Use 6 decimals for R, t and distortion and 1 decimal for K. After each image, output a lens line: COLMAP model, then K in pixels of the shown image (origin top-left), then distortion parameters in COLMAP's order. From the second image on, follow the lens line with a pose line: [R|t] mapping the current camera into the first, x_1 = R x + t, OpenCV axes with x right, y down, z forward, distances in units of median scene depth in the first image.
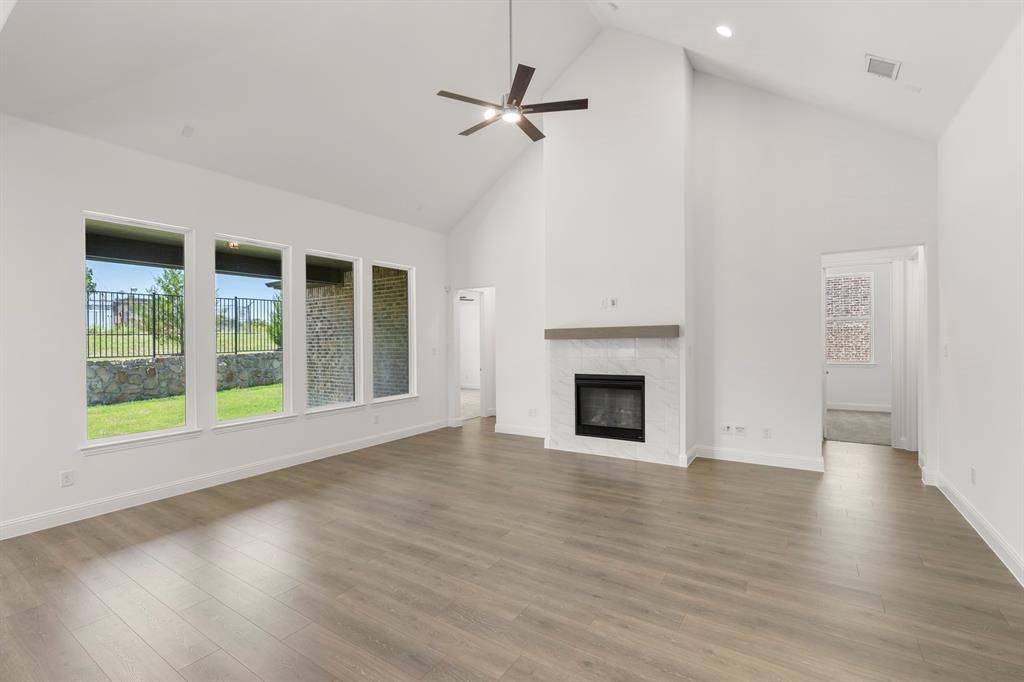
lens RADIAL K [[446.9, 0, 520.4], [0, 446.9, 346.0], [0, 0, 1]] dist [-0.004704, 0.000137]
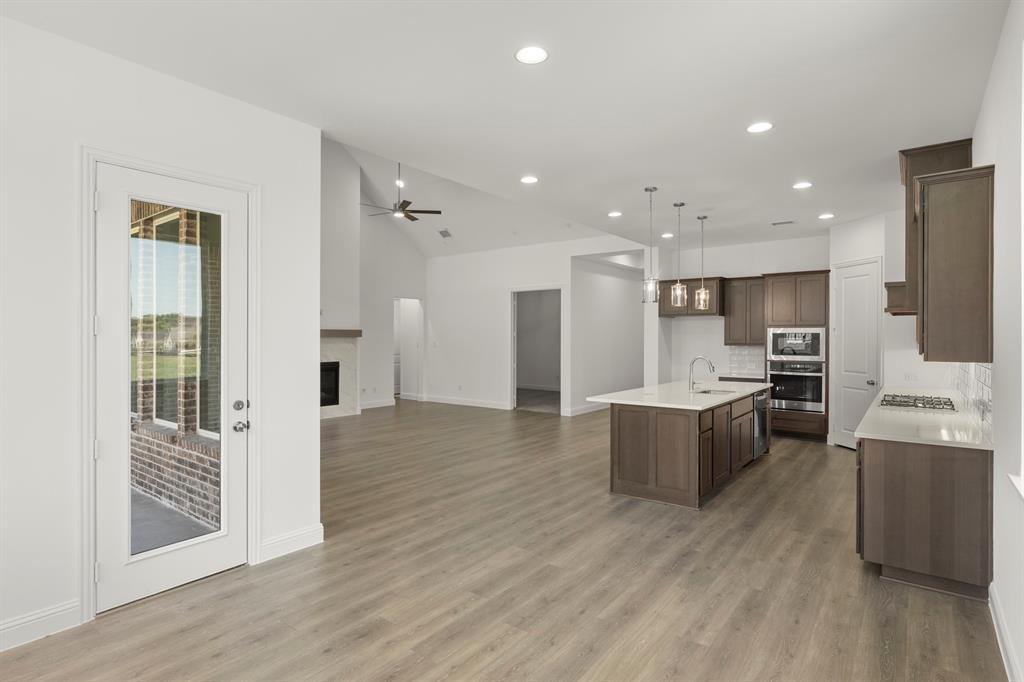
lens RADIAL K [[529.5, 0, 502.1], [0, 529.5, 350.7], [0, 0, 1]] dist [0.011292, -0.000293]
pose [[0.096178, -0.013148, 0.995277, -1.540736], [0.013149, 0.999842, 0.011938, 0.014672], [-0.995277, 0.011939, 0.096336, 0.271704]]
